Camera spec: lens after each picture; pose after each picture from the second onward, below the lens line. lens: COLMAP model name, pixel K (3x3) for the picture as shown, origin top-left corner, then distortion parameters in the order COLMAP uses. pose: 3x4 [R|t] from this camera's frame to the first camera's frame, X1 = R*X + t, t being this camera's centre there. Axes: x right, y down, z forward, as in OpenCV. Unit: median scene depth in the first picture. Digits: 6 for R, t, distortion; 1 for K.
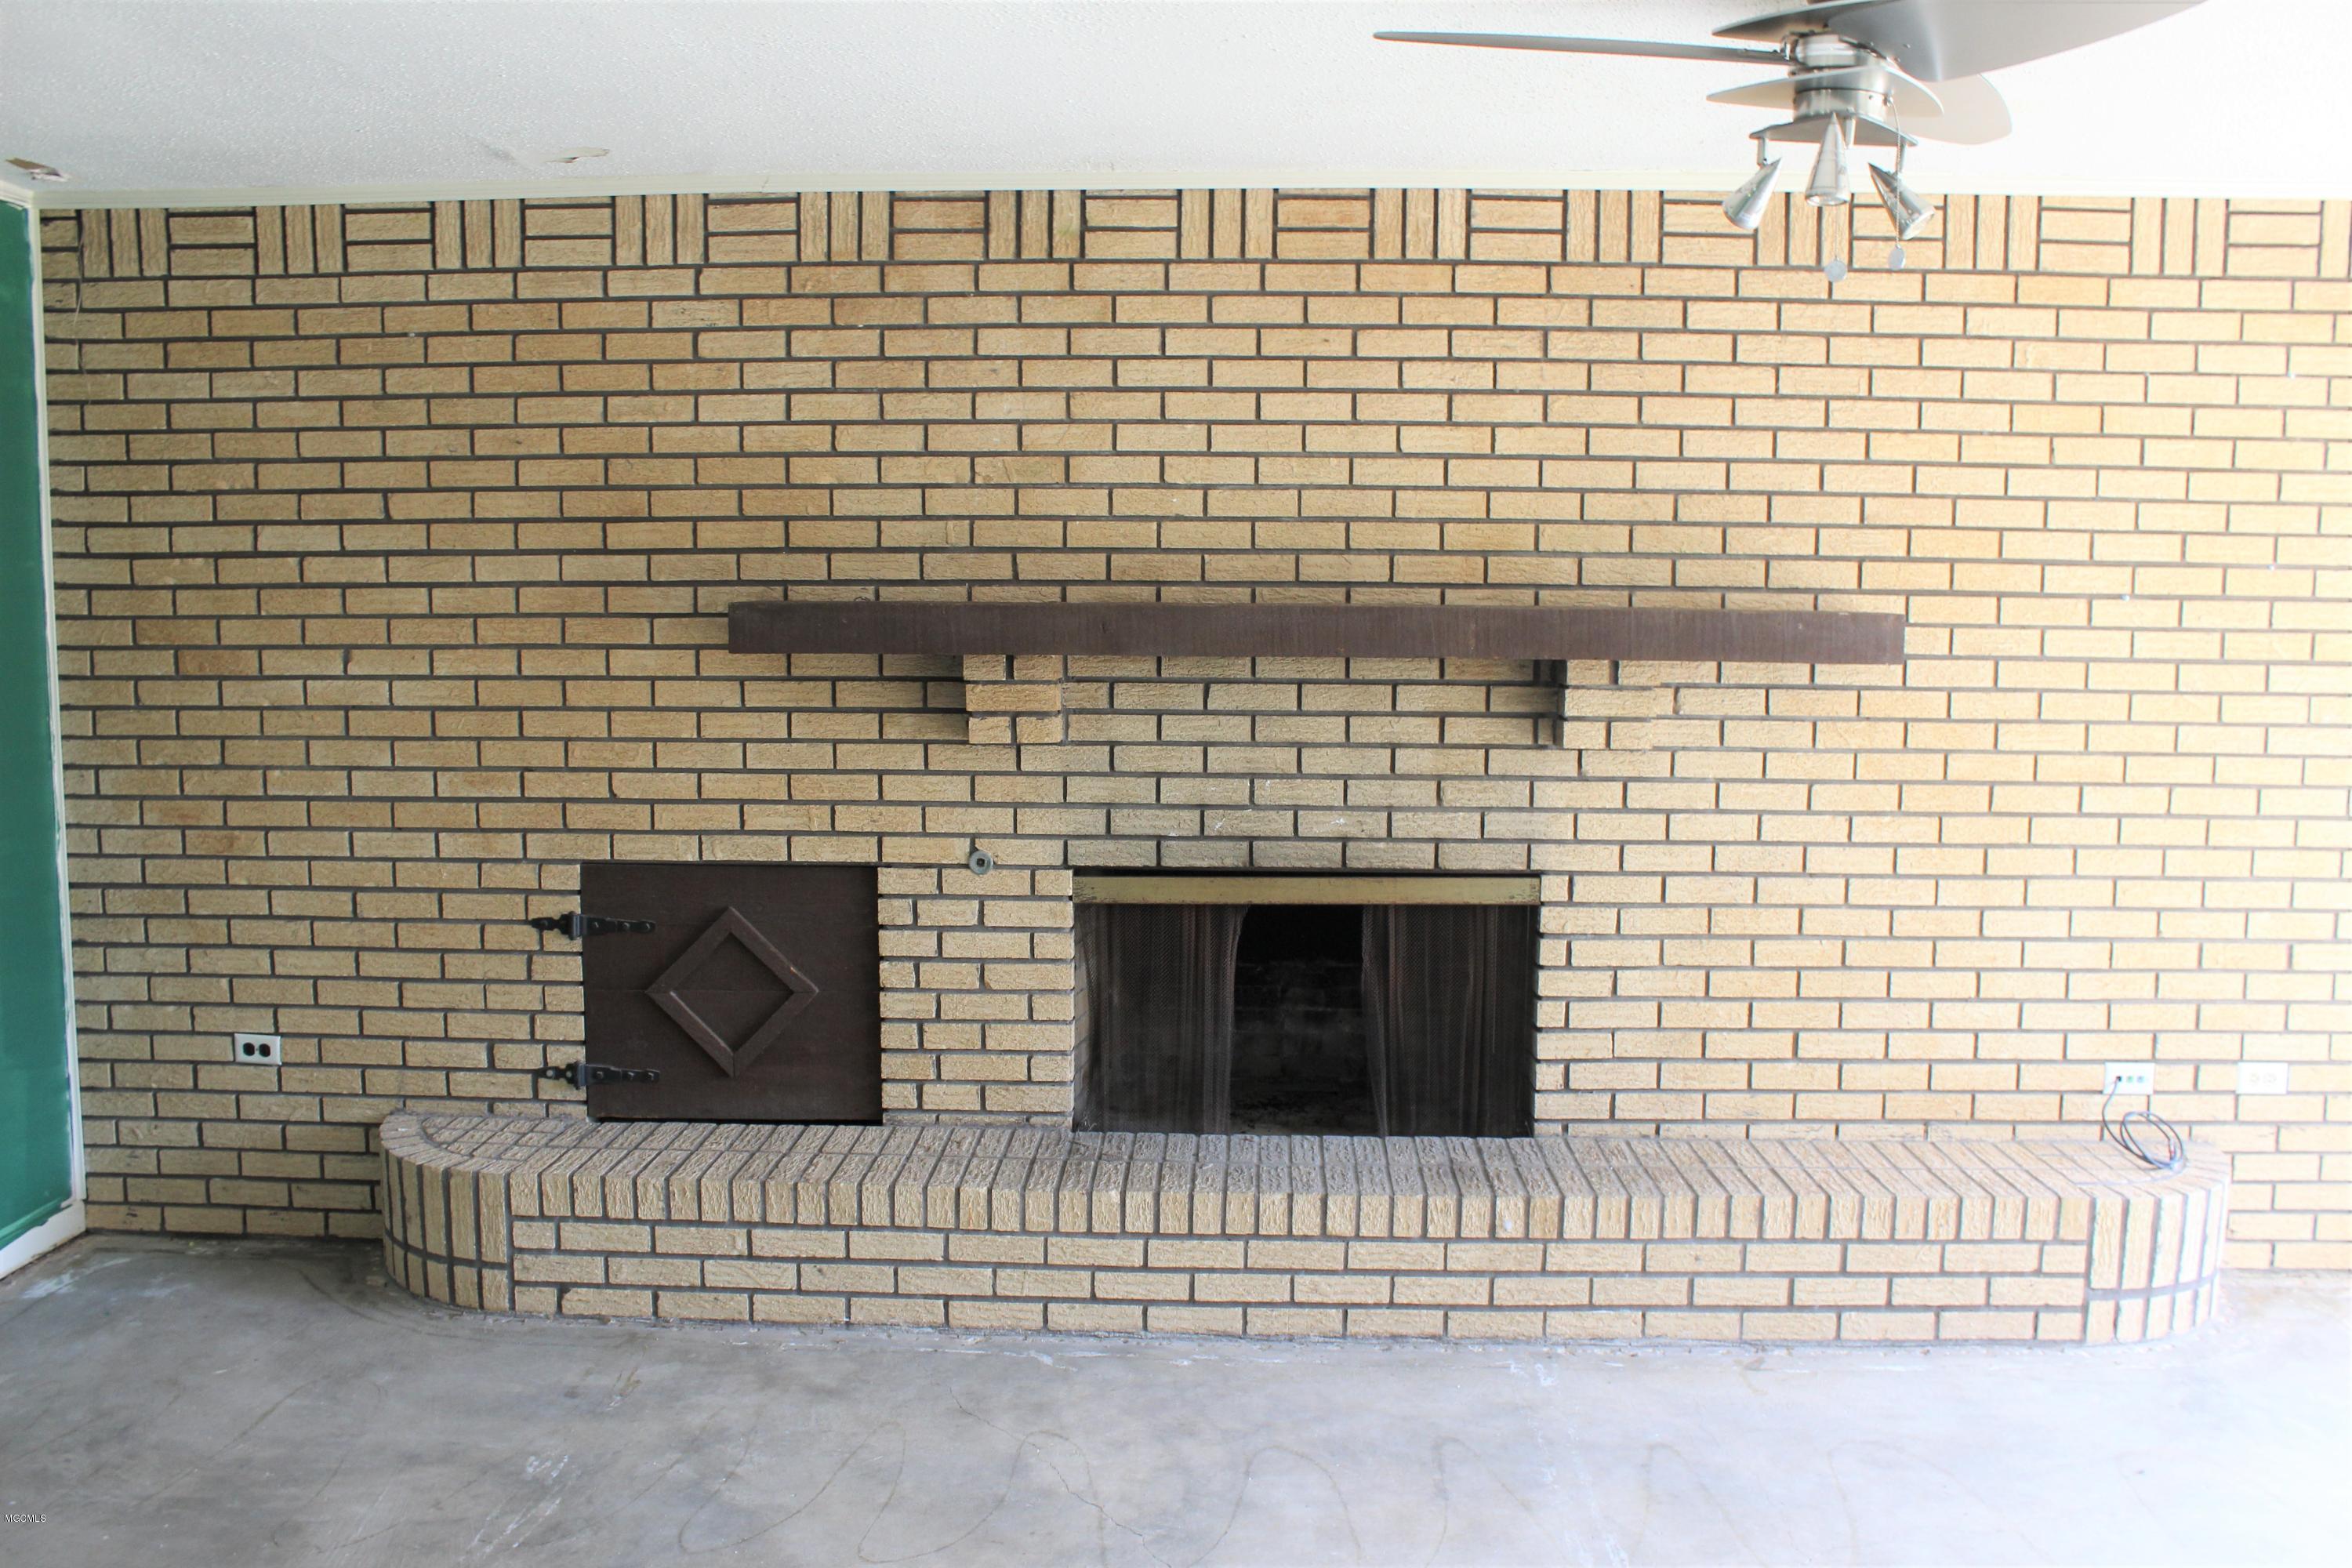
lens RADIAL K [[1955.1, 0, 1176.0], [0, 1955.1, 784.0], [0, 0, 1]] dist [-0.169878, 0.159682]
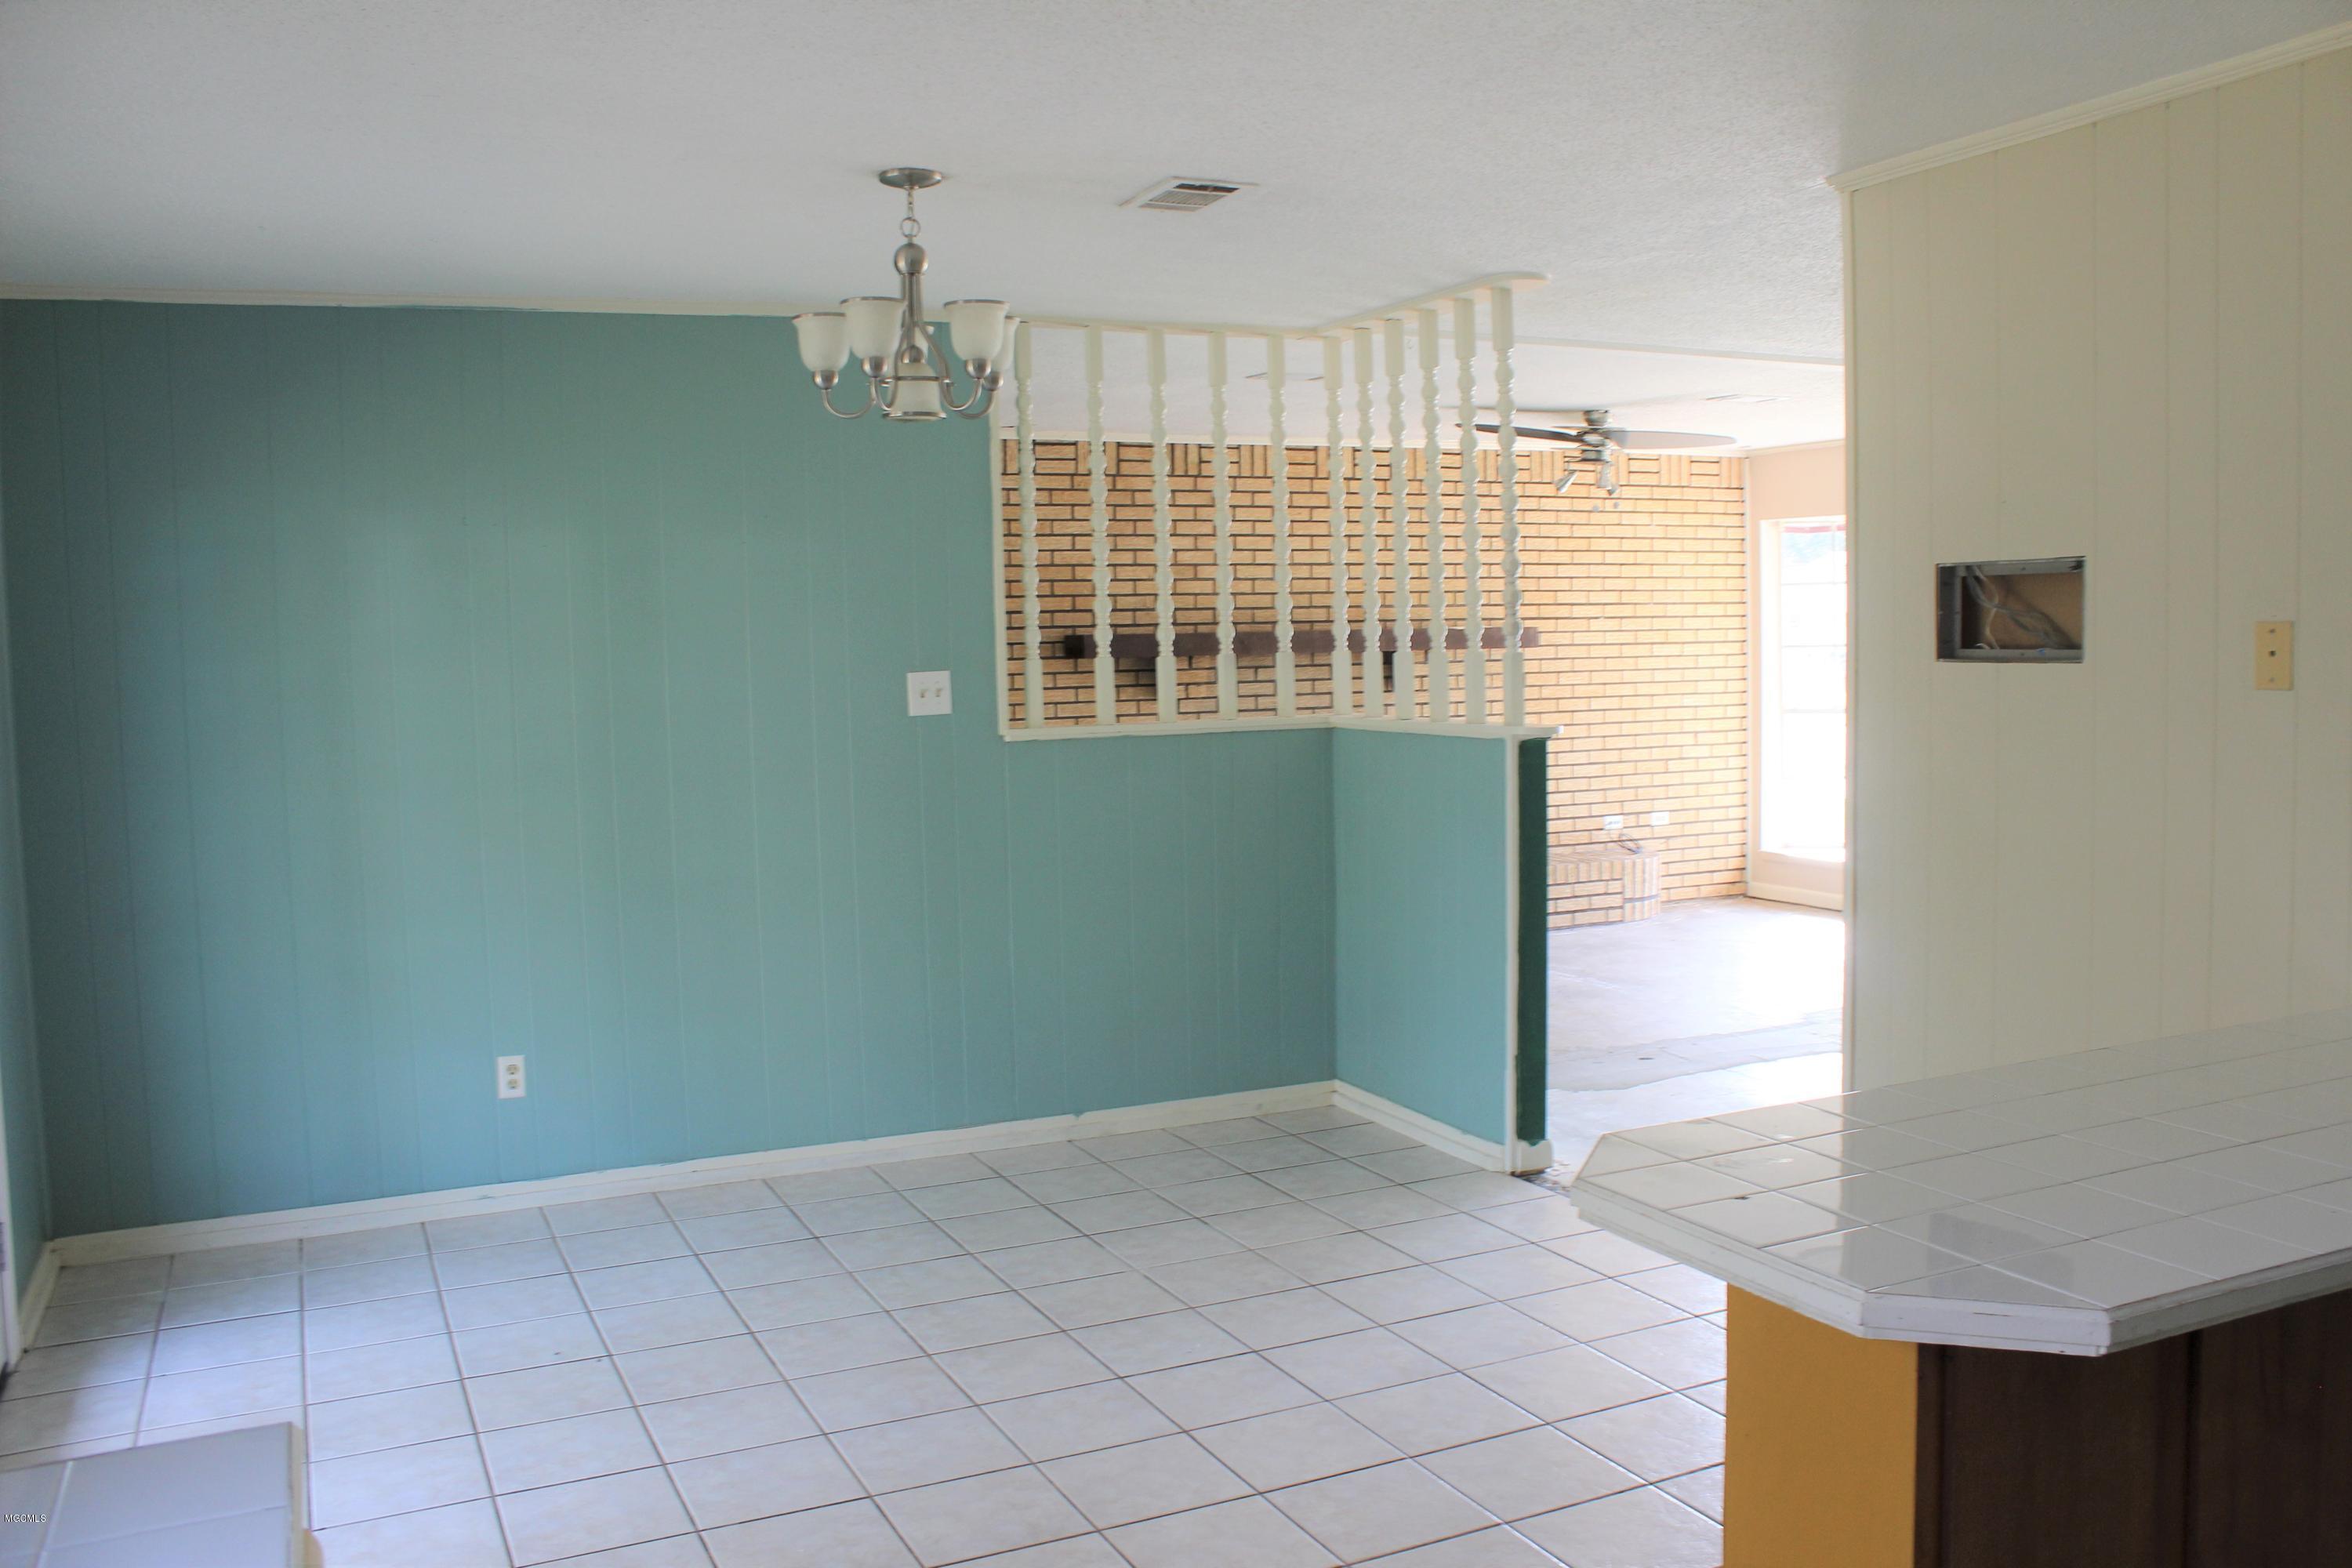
lens RADIAL K [[1955.1, 0, 1176.0], [0, 1955.1, 784.0], [0, 0, 1]] dist [-0.169878, 0.159682]
pose [[0.893269, -0.058397, 0.445713, -1.053249], [0.077096, 0.996737, -0.023920, 0.124040], [-0.442862, 0.055729, 0.894856, -0.920170]]
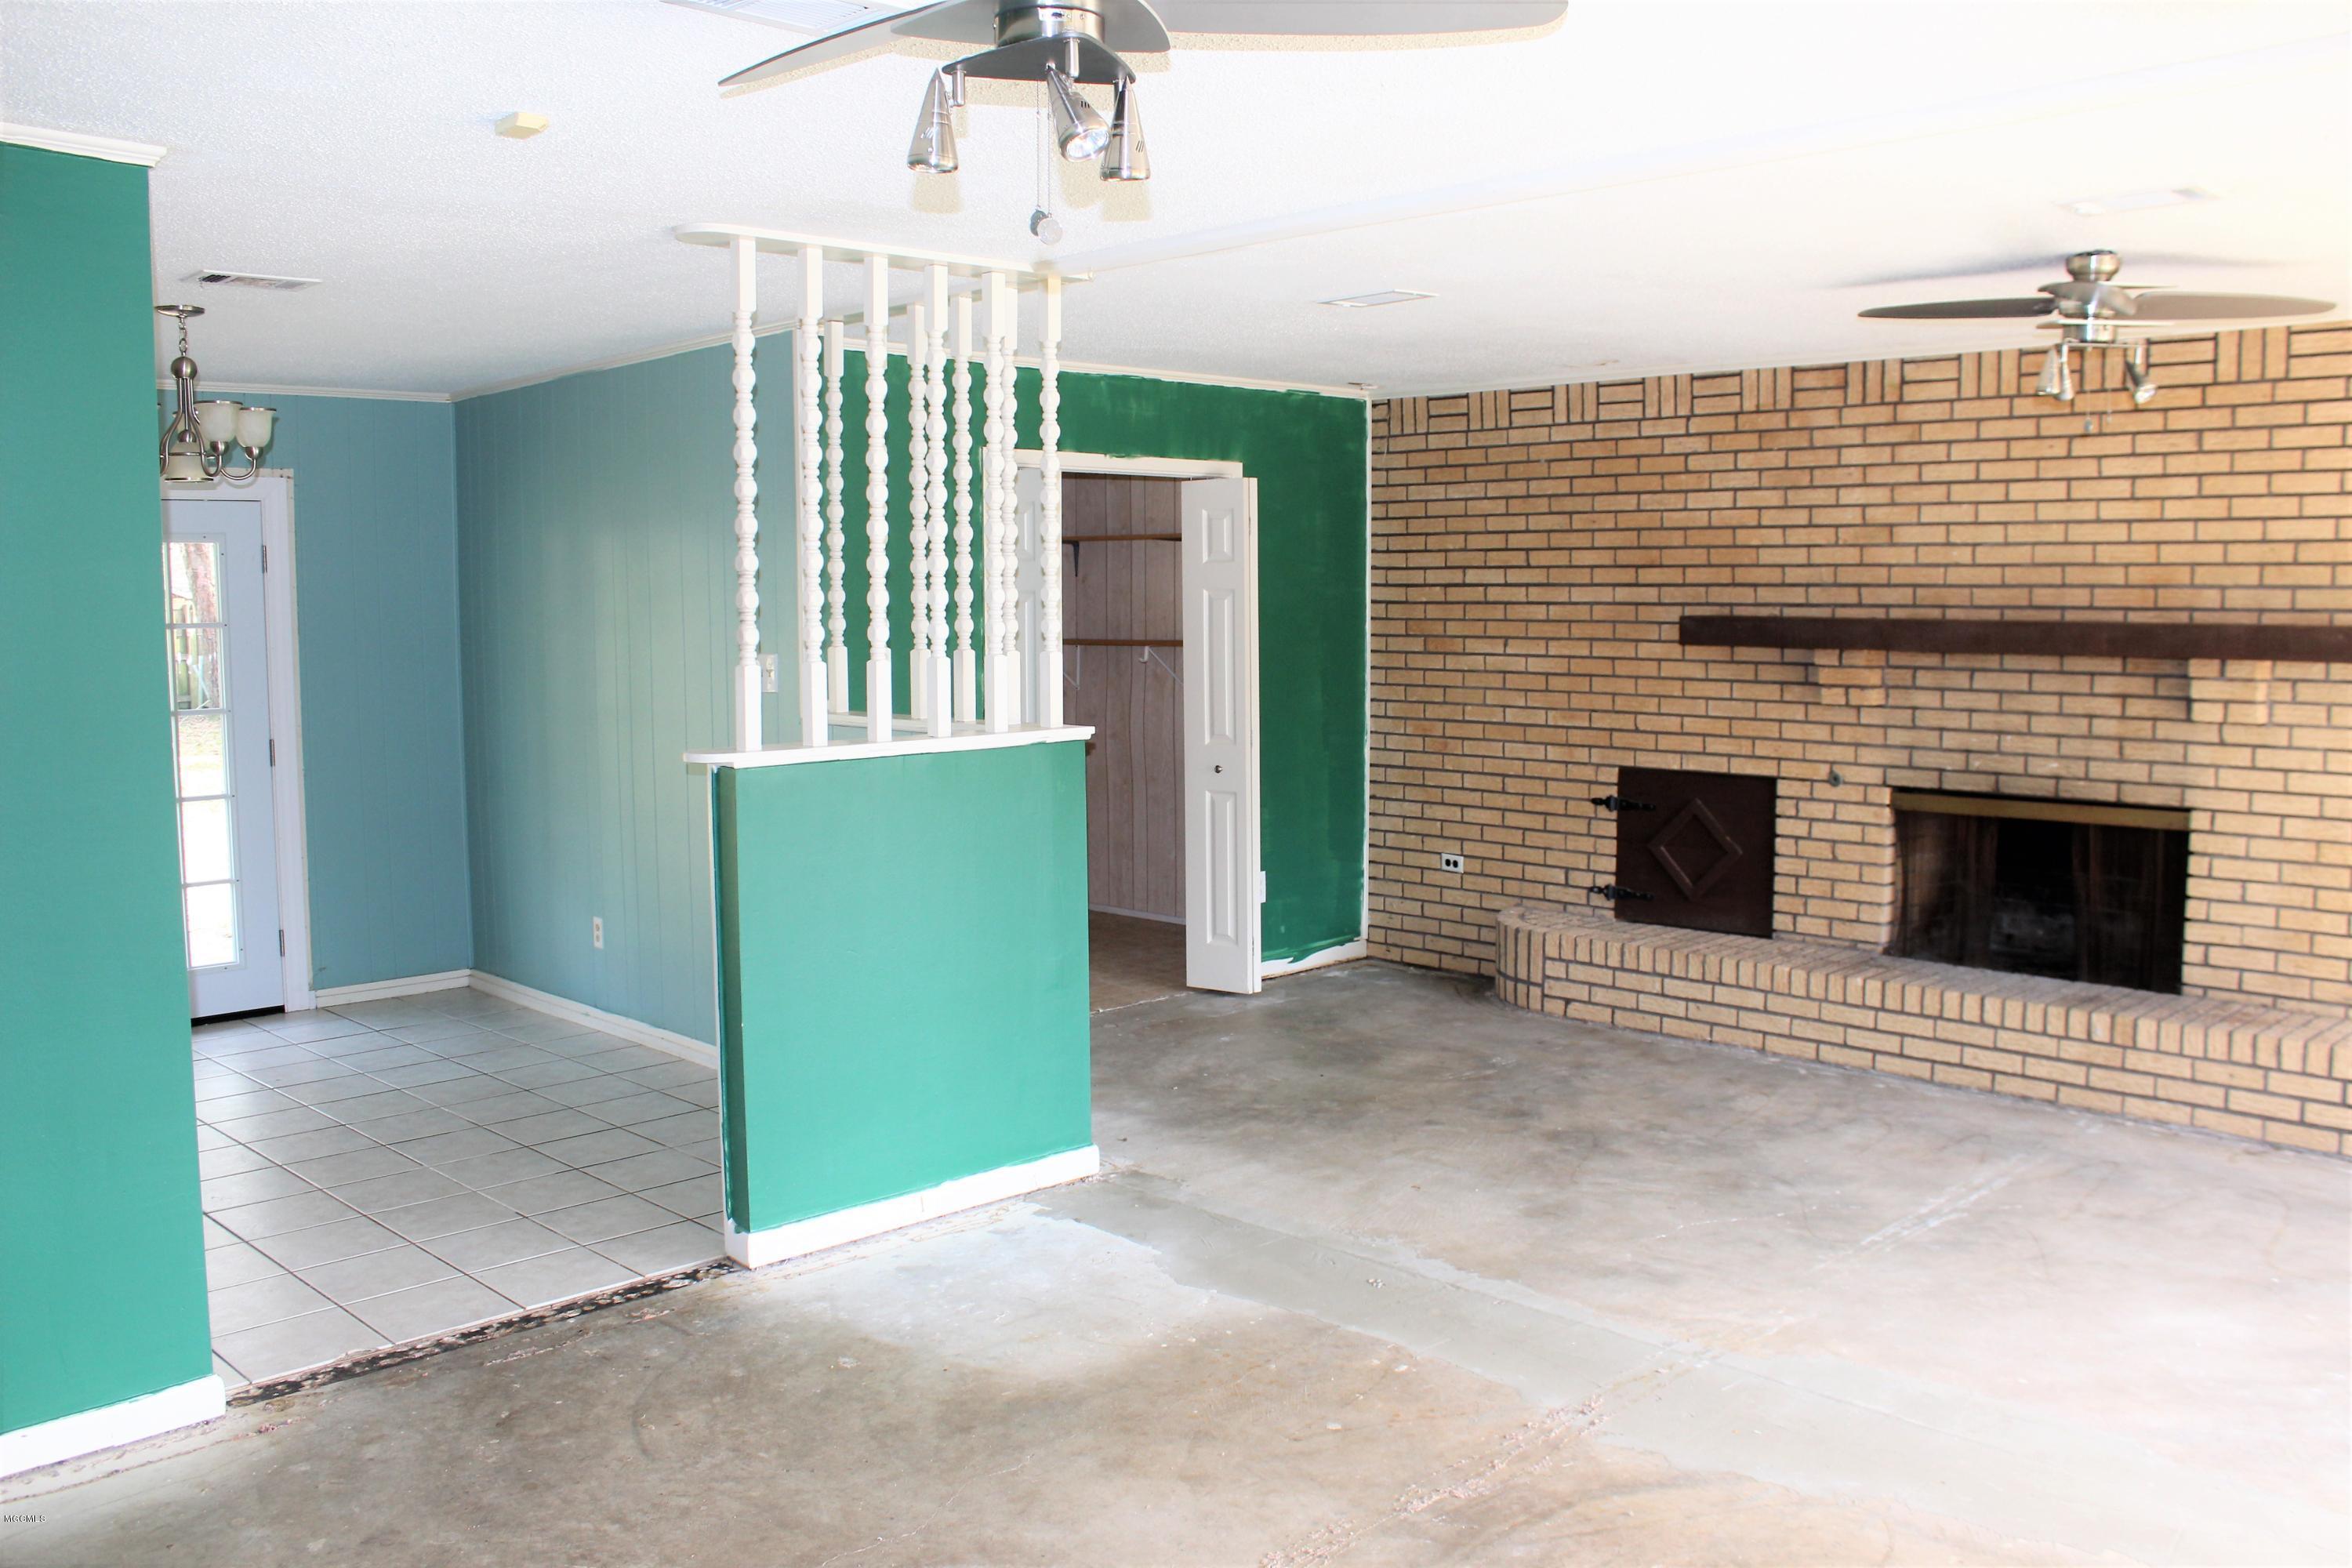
lens RADIAL K [[1955.1, 0, 1176.0], [0, 1955.1, 784.0], [0, 0, 1]] dist [-0.169878, 0.159682]
pose [[0.722339, 0.060685, -0.688871, 0.606748], [-0.062387, 0.997799, 0.022482, 0.042972], [0.688719, 0.026737, 0.724535, -0.526590]]
